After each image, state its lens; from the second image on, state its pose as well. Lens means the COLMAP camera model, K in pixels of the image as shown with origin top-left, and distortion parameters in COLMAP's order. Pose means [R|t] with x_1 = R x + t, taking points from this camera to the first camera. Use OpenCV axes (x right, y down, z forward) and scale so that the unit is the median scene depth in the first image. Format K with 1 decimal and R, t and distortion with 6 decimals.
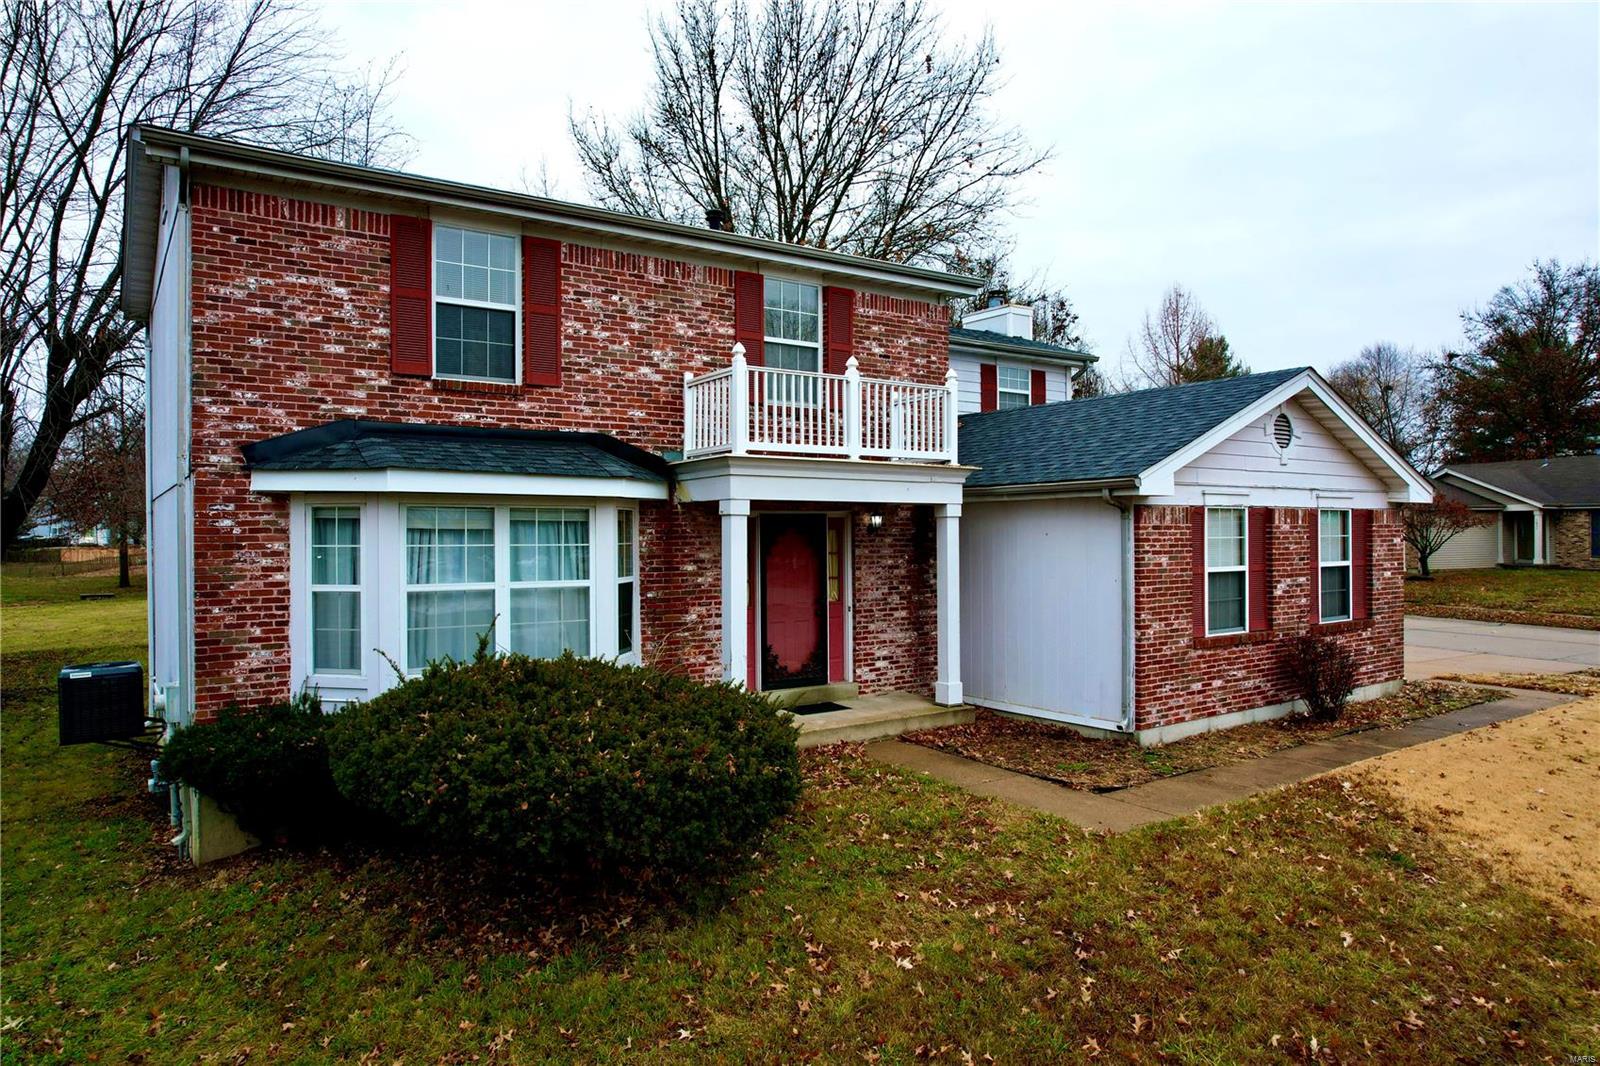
lens RADIAL K [[1016.3, 0, 800.0], [0, 1016.3, 533.0], [0, 0, 1]] dist [-0.042993, 0.001908]
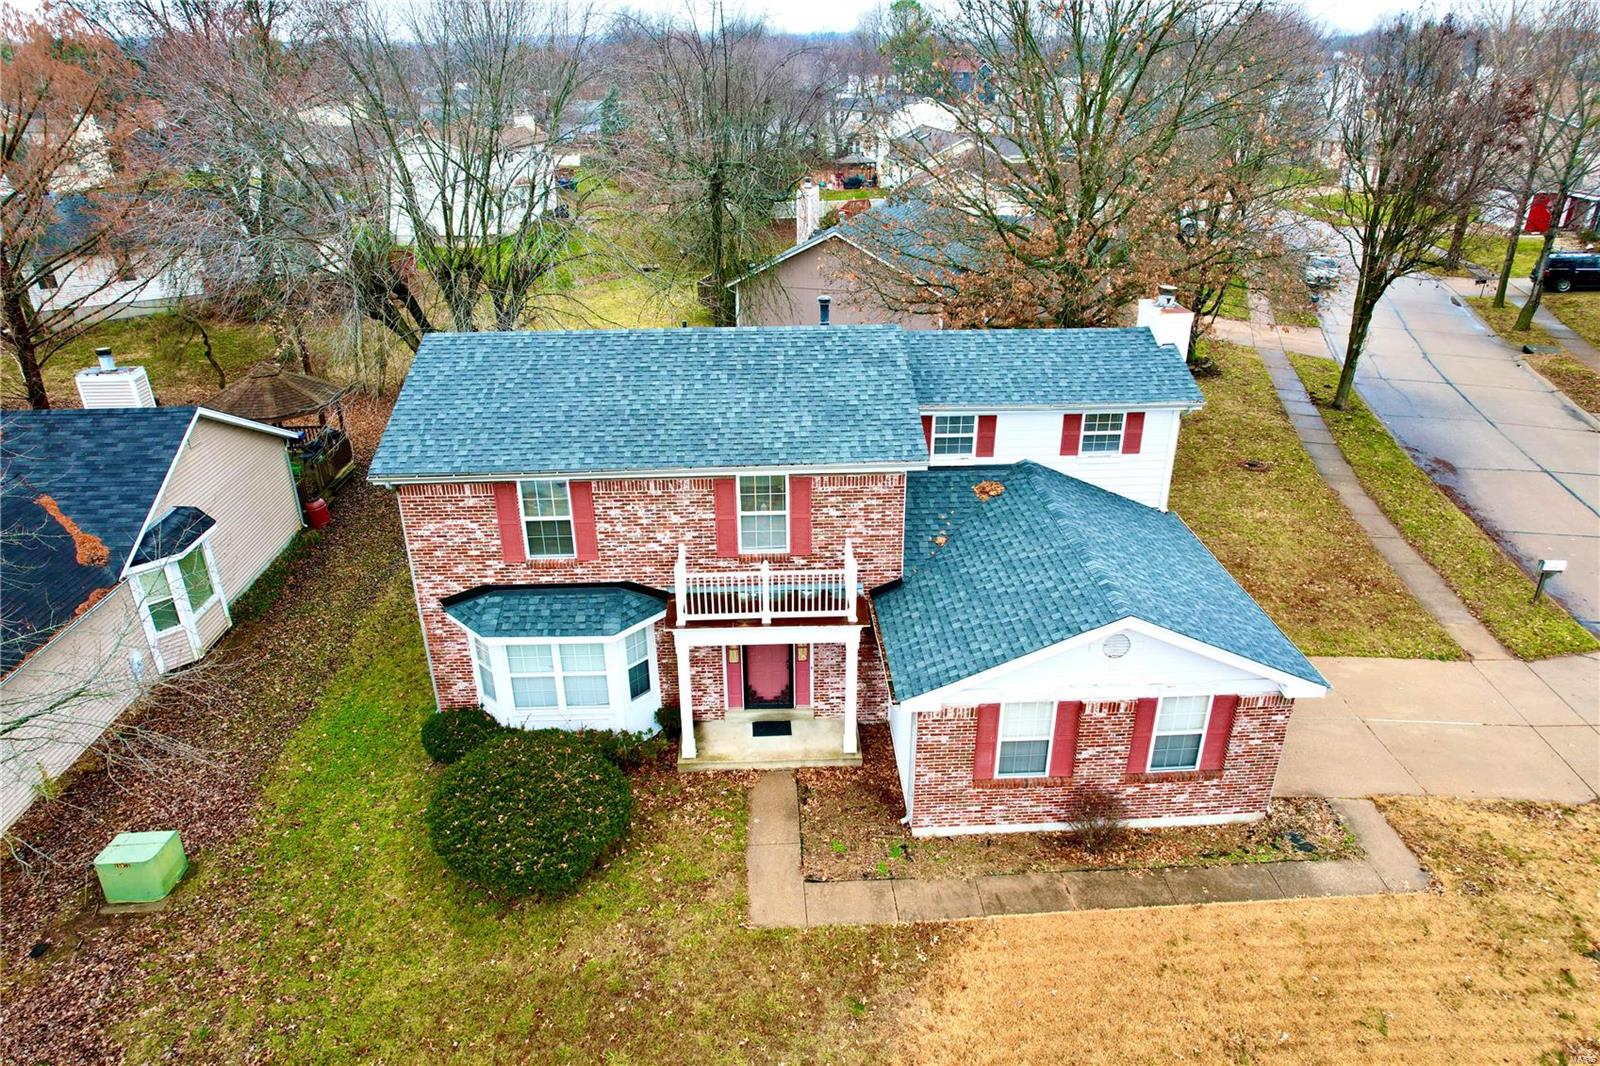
lens RADIAL K [[1016.3, 0, 800.0], [0, 1016.3, 533.0], [0, 0, 1]] dist [-0.042993, 0.001908]
pose [[0.845339, 0.229472, -0.482436, 0.851393], [0.000824, 0.902487, 0.430716, -0.900707], [0.534229, -0.364499, 0.762719, -0.118446]]
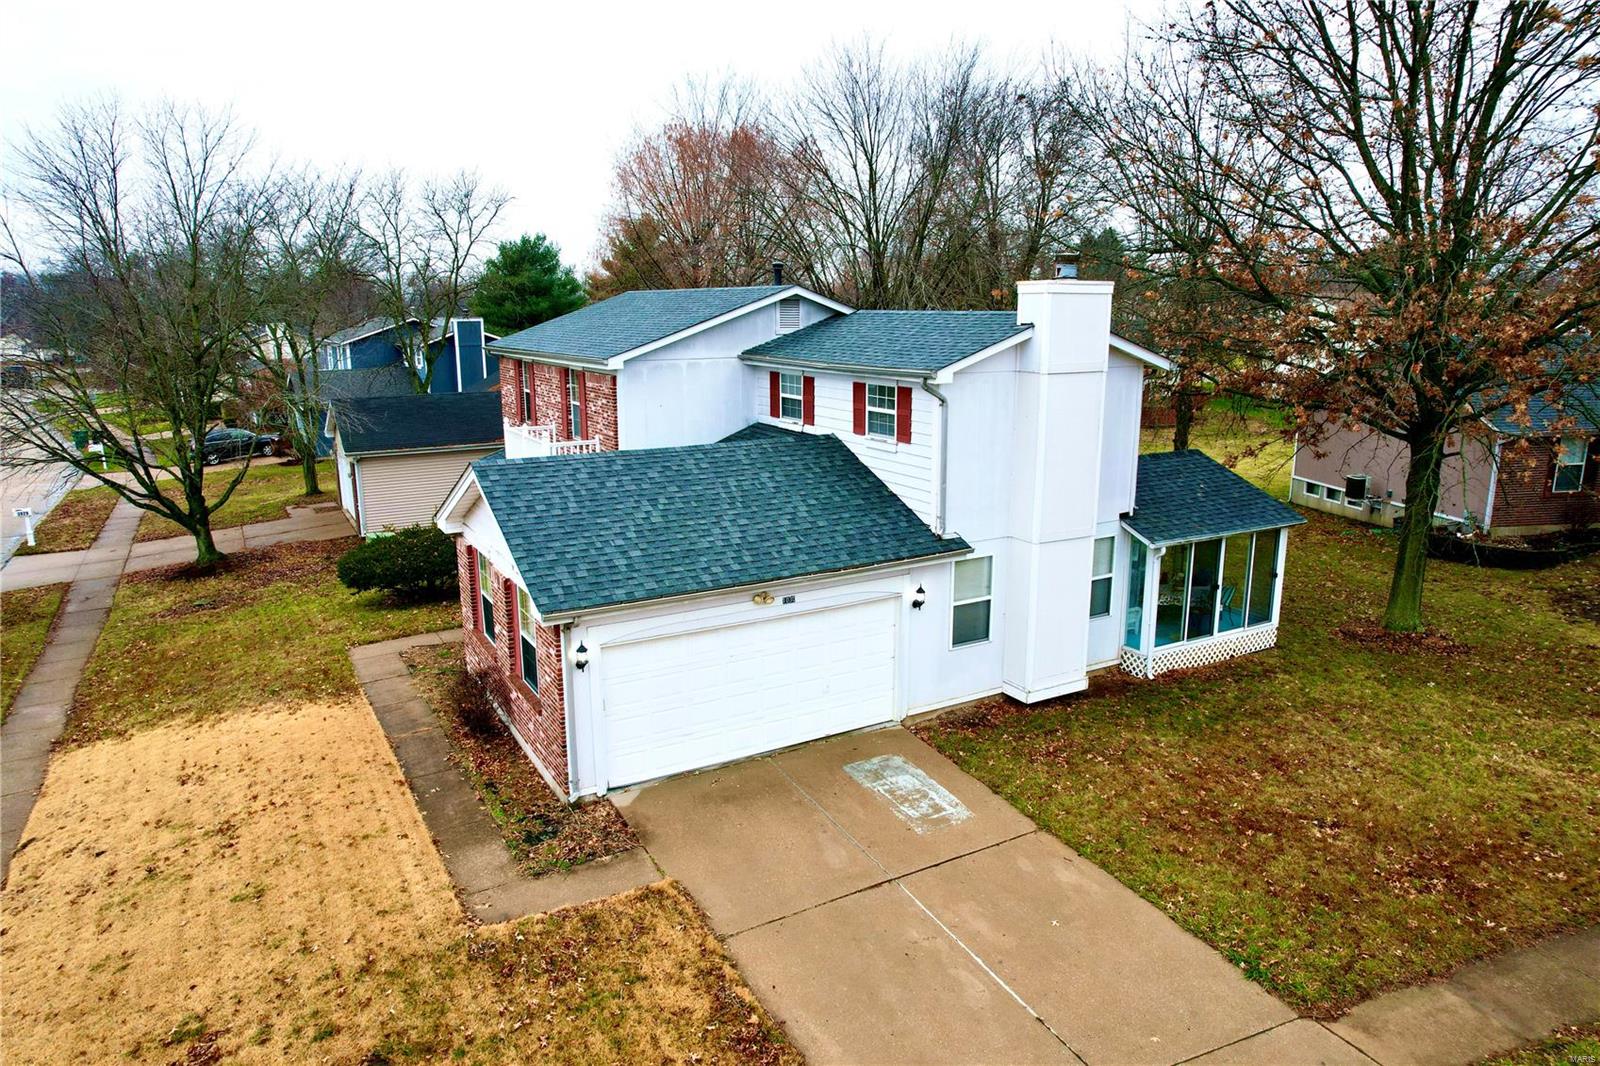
lens RADIAL K [[1016.3, 0, 800.0], [0, 1016.3, 533.0], [0, 0, 1]] dist [-0.042993, 0.001908]
pose [[-0.089850, 0.219437, -0.971481, 1.946067], [0.006431, 0.975533, 0.219757, -0.403678], [0.995935, 0.013497, -0.089063, 1.744933]]
